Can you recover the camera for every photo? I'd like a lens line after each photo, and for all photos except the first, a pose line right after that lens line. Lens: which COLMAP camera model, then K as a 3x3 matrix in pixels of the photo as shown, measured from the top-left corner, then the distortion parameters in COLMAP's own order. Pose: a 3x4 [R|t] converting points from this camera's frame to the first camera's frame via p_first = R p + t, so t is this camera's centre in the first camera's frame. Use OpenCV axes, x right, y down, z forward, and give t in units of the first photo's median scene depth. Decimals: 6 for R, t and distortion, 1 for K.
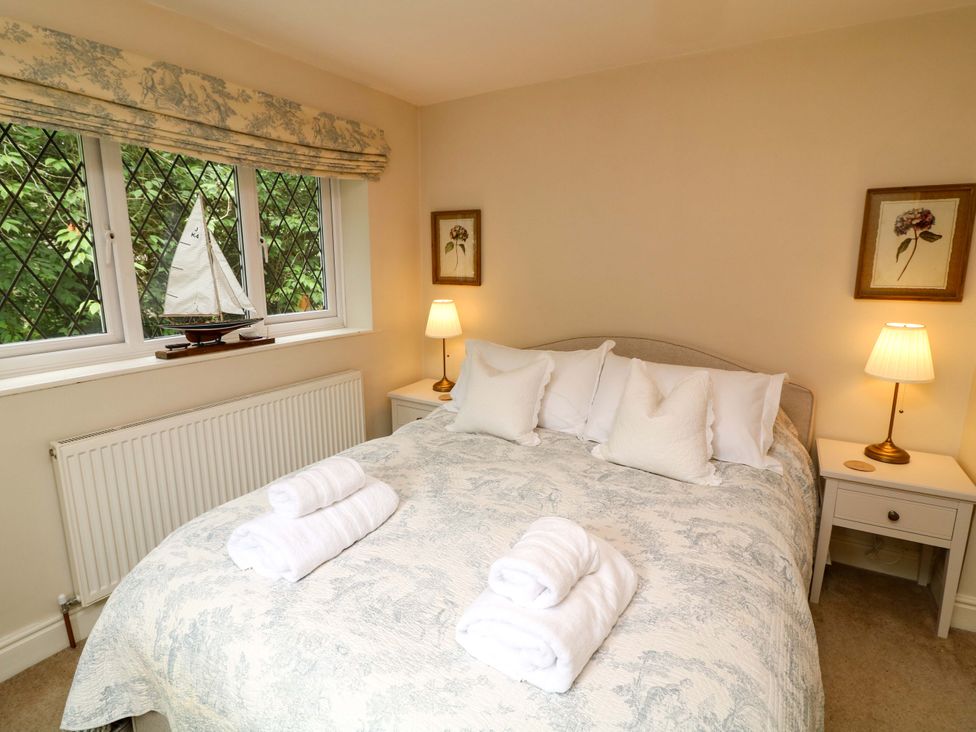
lens RADIAL K [[508.2, 0, 483.7], [0, 508.2, 363.3], [0, 0, 1]] dist [-0.001679, -0.012310]
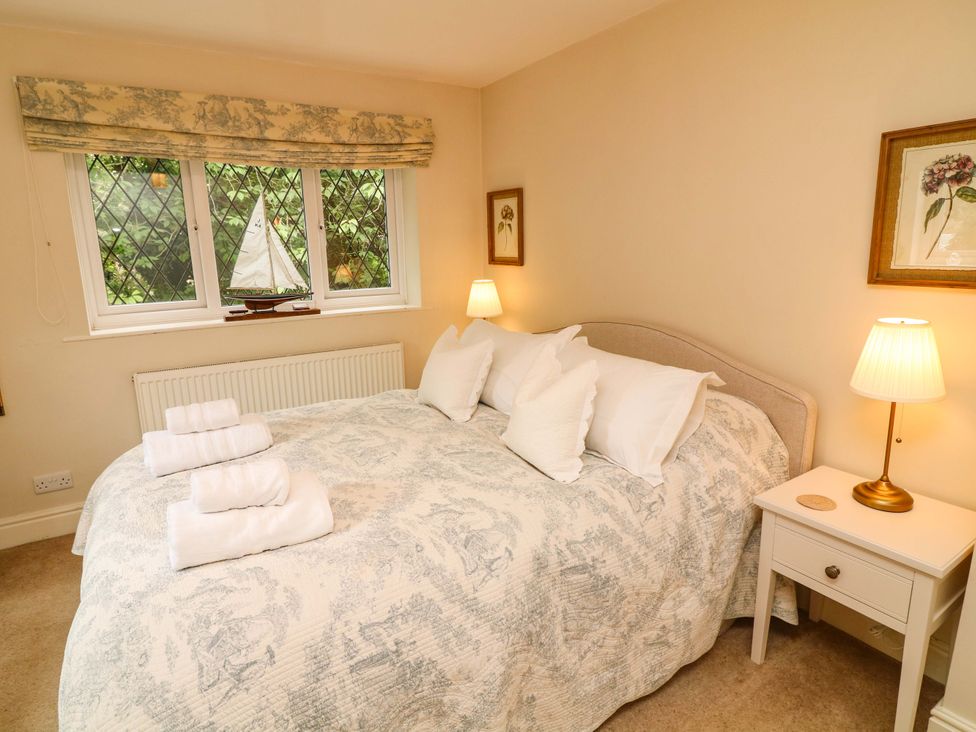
lens RADIAL K [[547.6, 0, 484.4], [0, 547.6, 363.1], [0, 0, 1]] dist [-0.002396, -0.006799]
pose [[0.890553, 0.081230, -0.447569, 0.635277], [-0.070649, 0.996686, 0.040316, -0.004503], [0.449360, -0.004284, 0.893340, 0.034370]]
